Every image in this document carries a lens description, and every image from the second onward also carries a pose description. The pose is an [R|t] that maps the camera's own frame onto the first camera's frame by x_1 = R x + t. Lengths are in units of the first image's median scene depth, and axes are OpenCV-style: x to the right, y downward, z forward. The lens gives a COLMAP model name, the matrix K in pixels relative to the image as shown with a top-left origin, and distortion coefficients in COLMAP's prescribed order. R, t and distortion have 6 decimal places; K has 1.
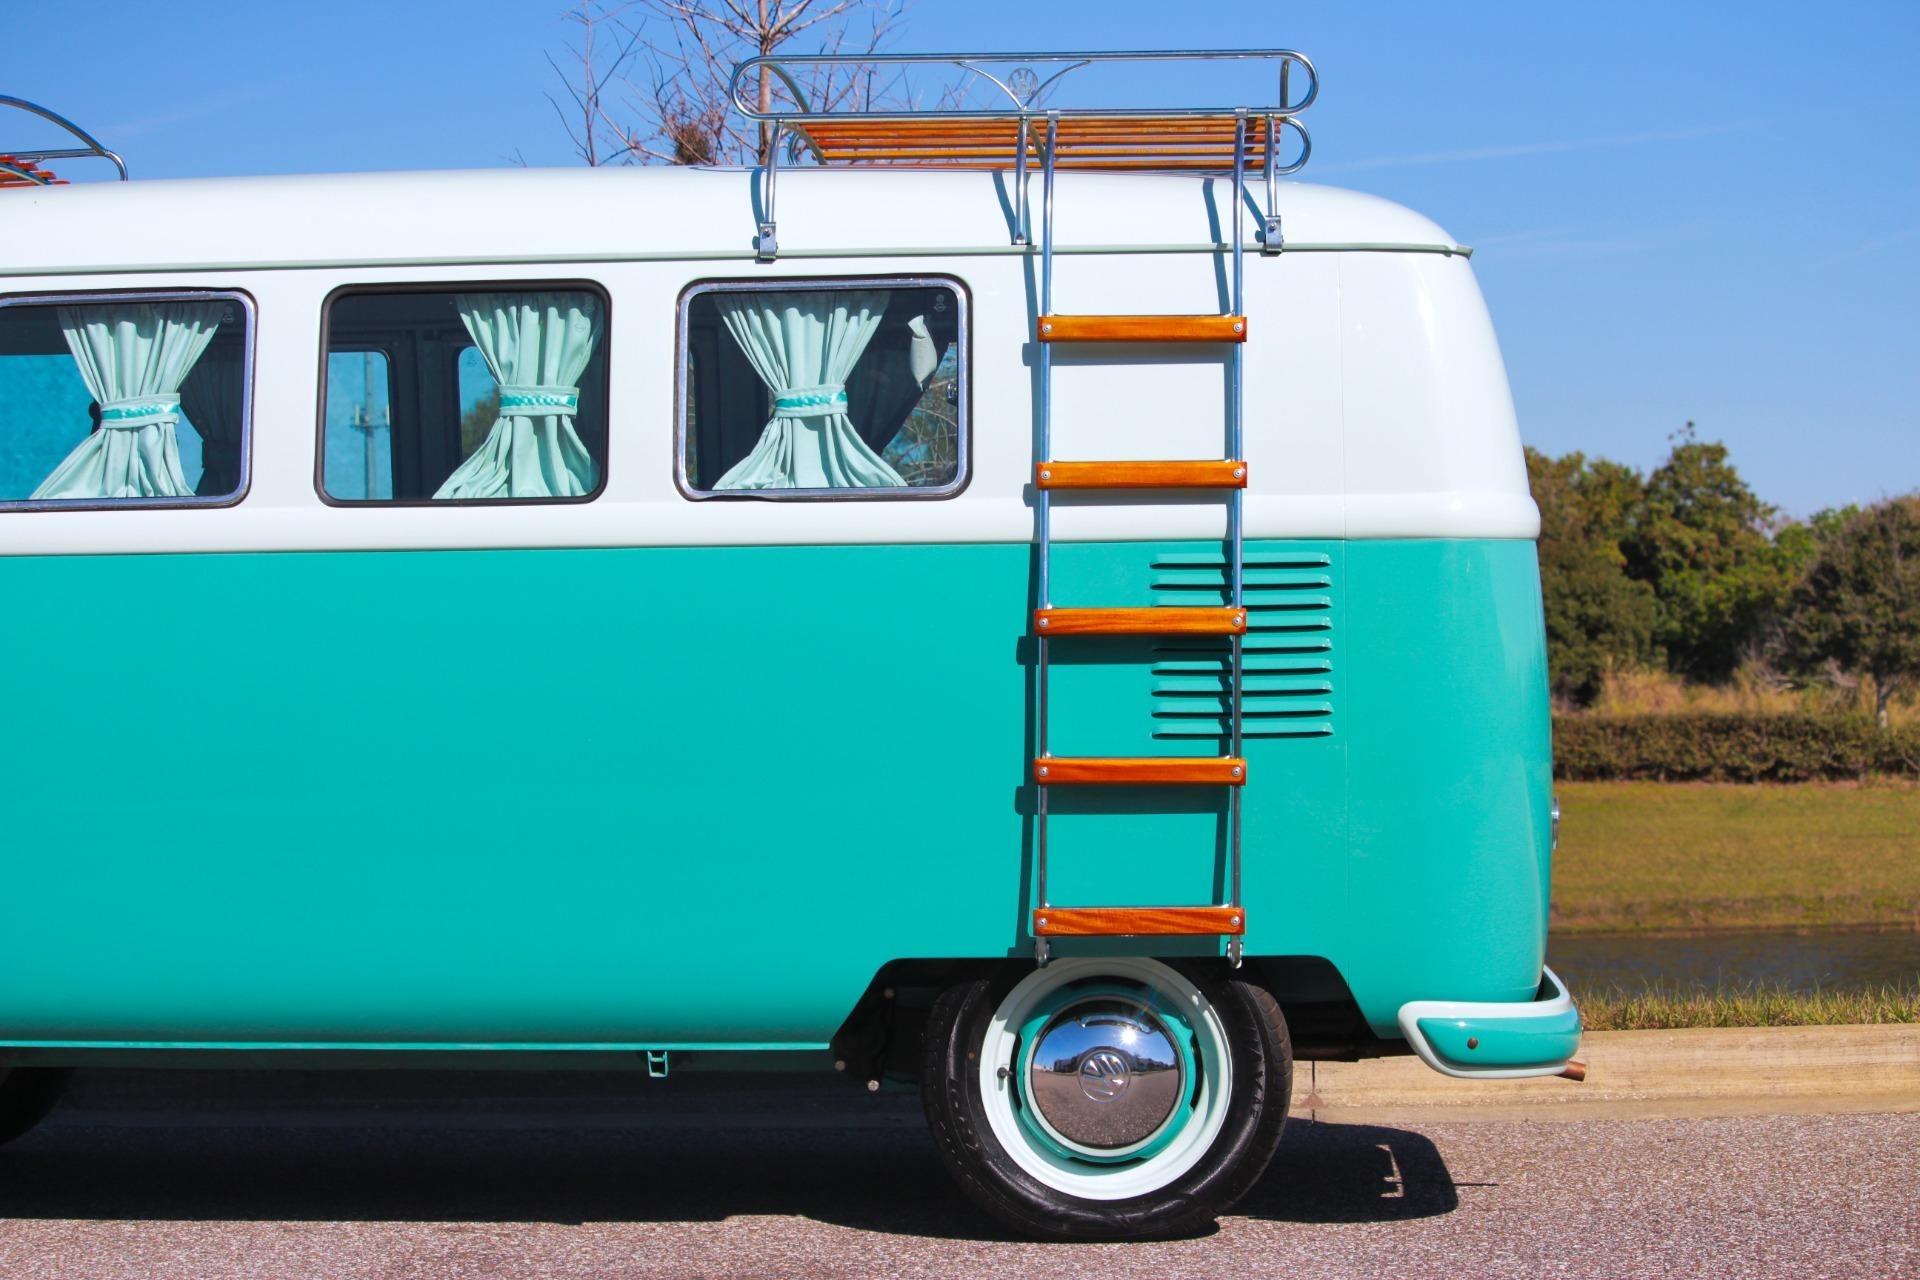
lens RADIAL K [[5003.1, 0, 959.0], [0, 5003.1, 648.7], [0, 0, 1]] dist [-0.397041, -0.421001]
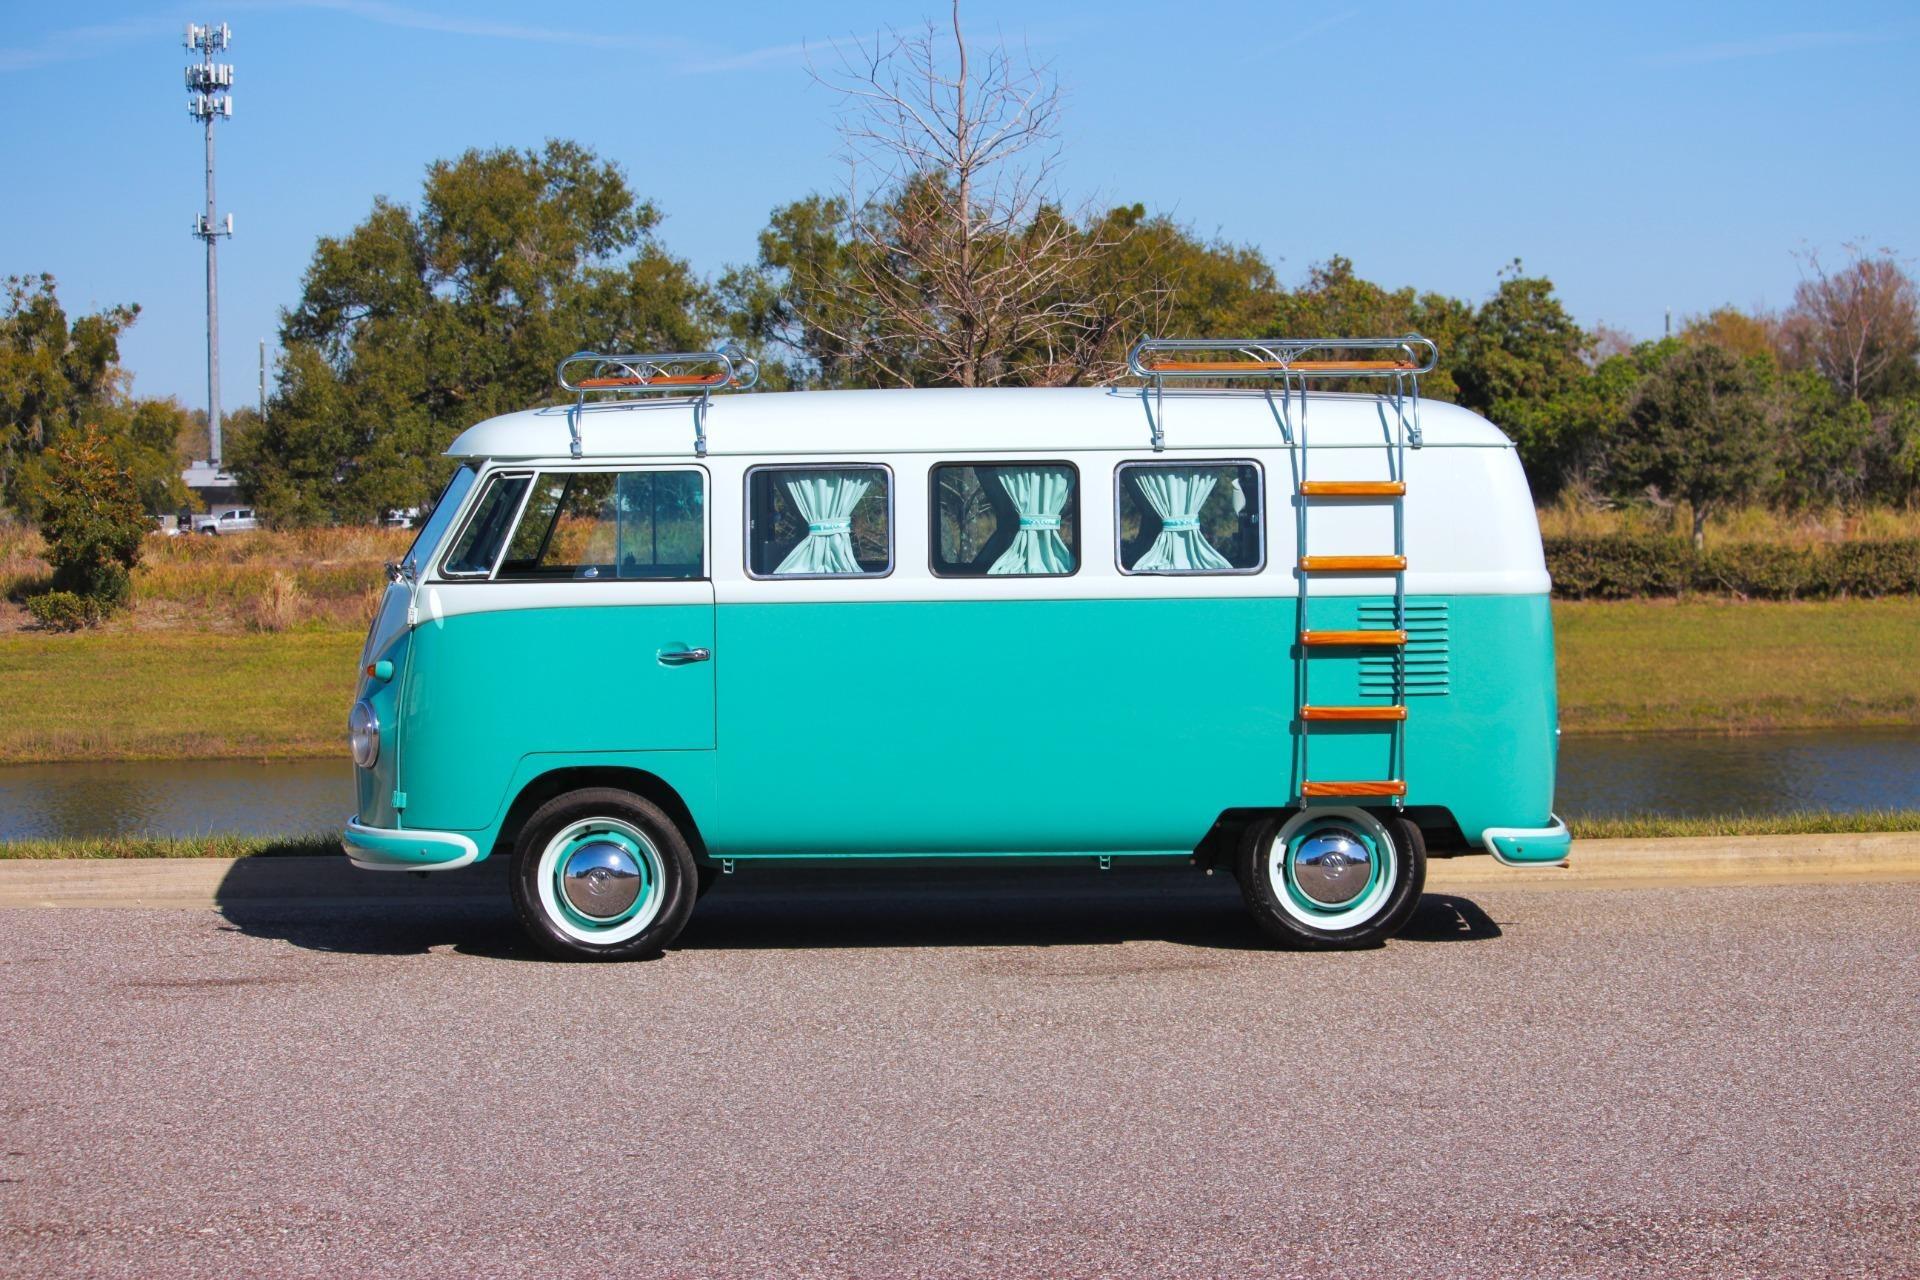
lens RADIAL K [[5029.9, 0, 971.4], [0, 5029.9, 632.2], [0, 0, 1]] dist [-0.409780, -0.315147]
pose [[0.999137, -0.003150, 0.041418, -0.169450], [0.001549, 0.999253, 0.038619, -0.072617], [-0.041509, -0.038522, 0.998395, -0.841803]]
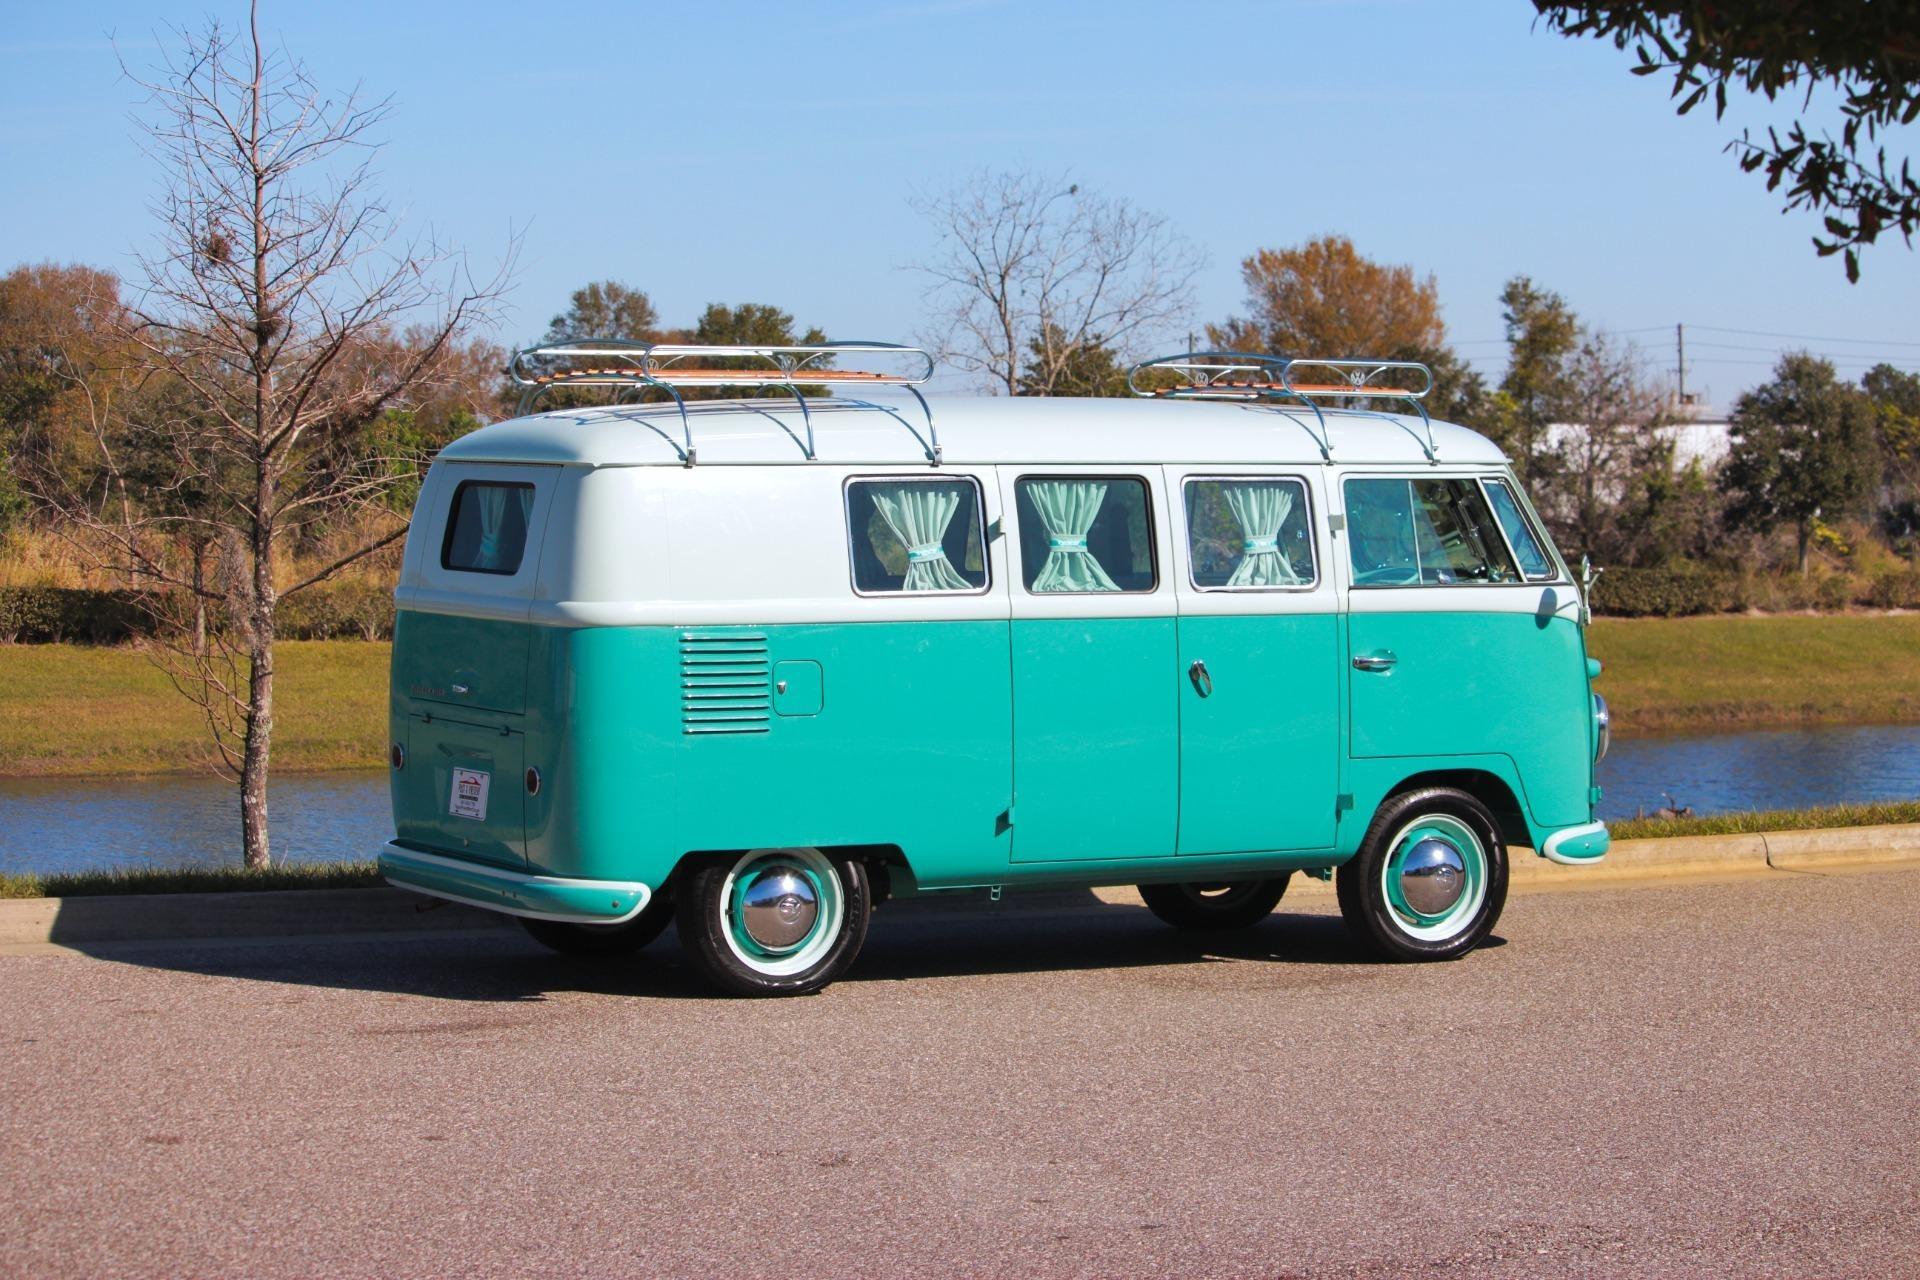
lens RADIAL K [[4965.3, 0, 965.9], [0, 4965.3, 573.4], [0, 0, 1]] dist [-0.416940, -0.009285]
pose [[0.860984, 0.007176, 0.508582, -0.987030], [-0.016887, 0.999753, 0.014481, -0.053486], [-0.508352, -0.021056, 0.860892, -0.532344]]
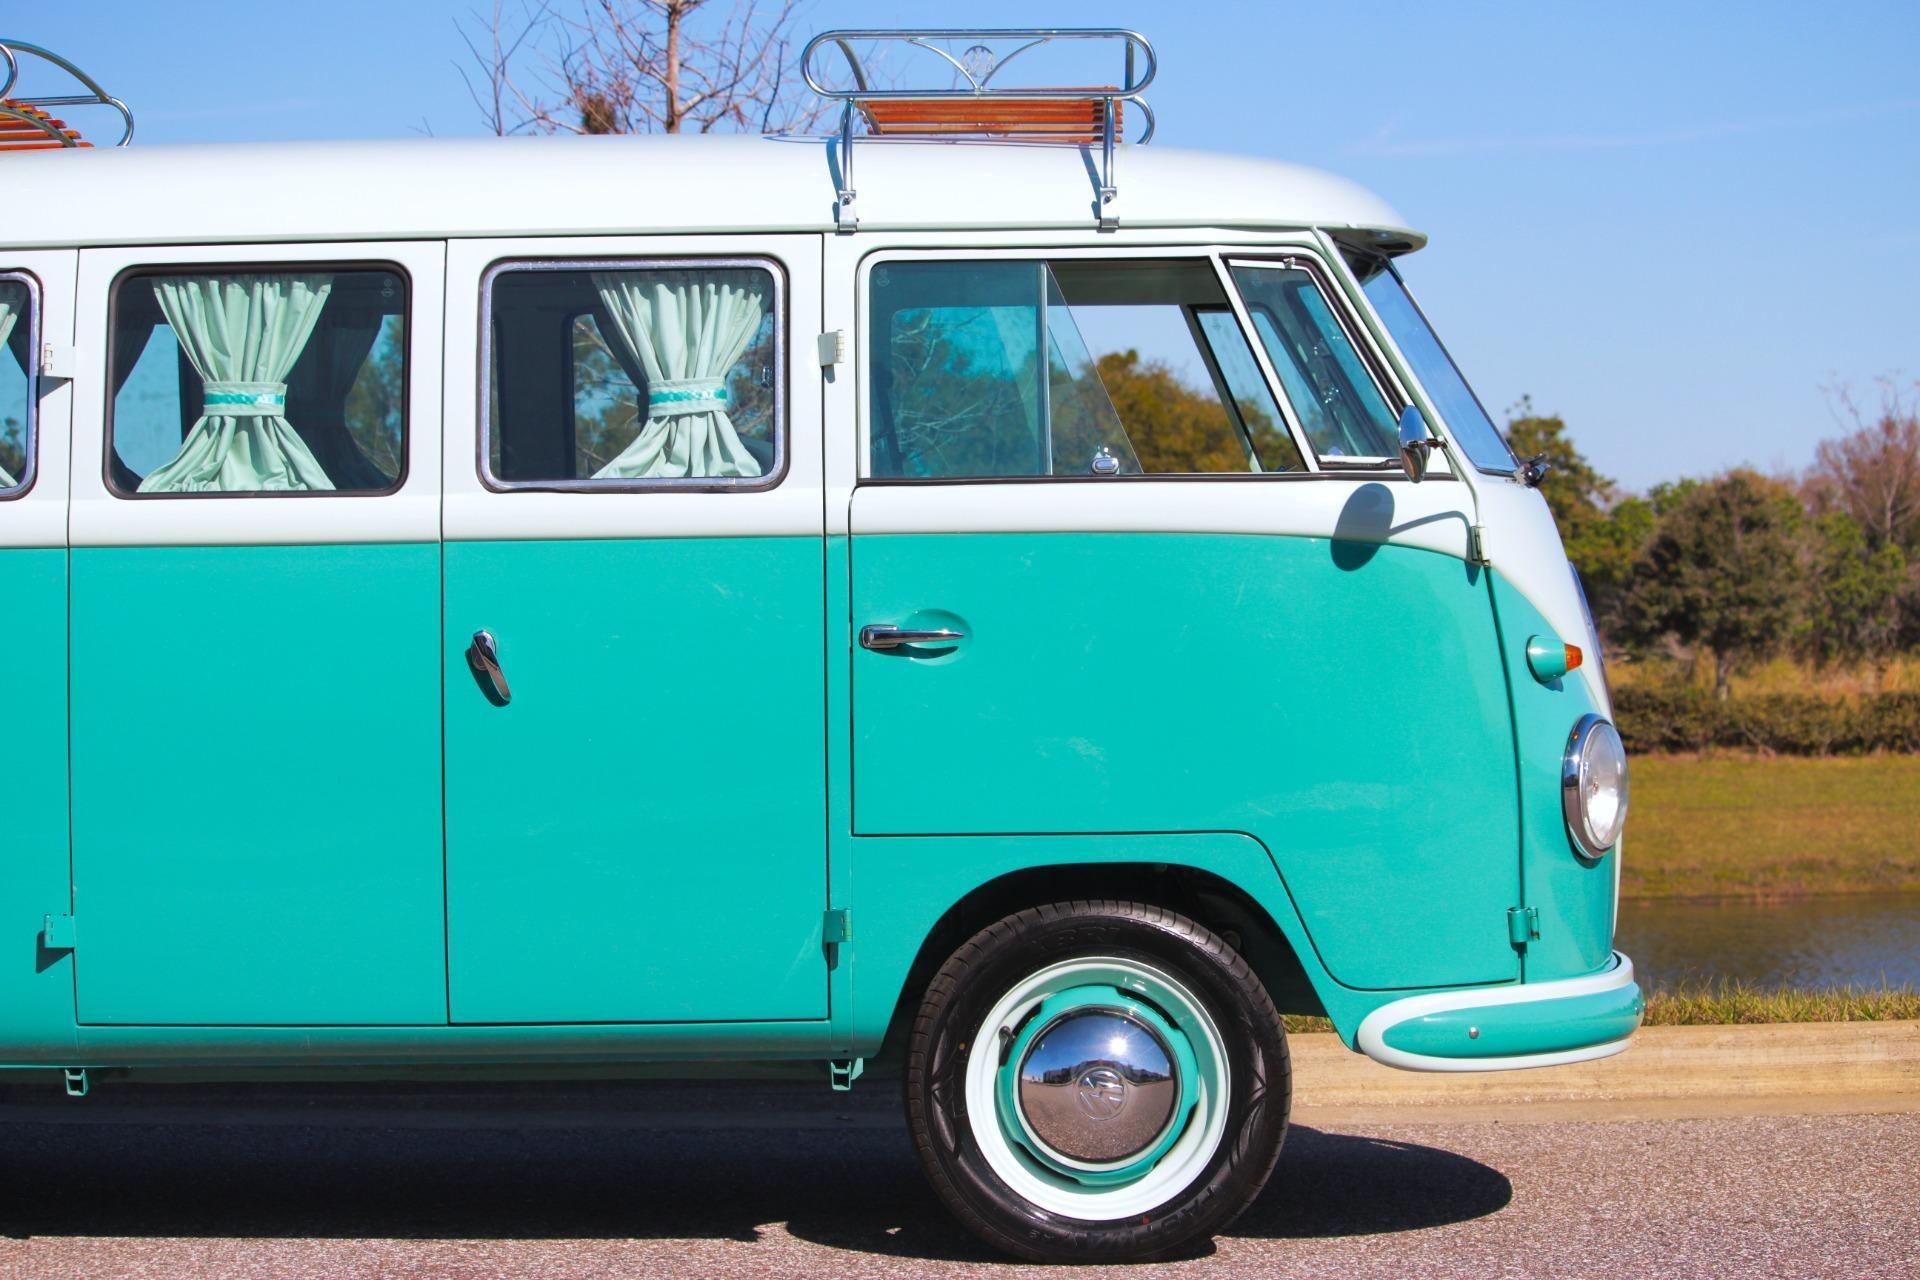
lens RADIAL K [[4965.3, 0, 965.9], [0, 4965.3, 573.4], [0, 0, 1]] dist [-0.416940, -0.009285]
pose [[0.999325, 0.005307, 0.036355, -0.027515], [-0.004996, 0.999950, -0.008649, -0.004319], [-0.036399, 0.008462, 0.999302, 0.036978]]
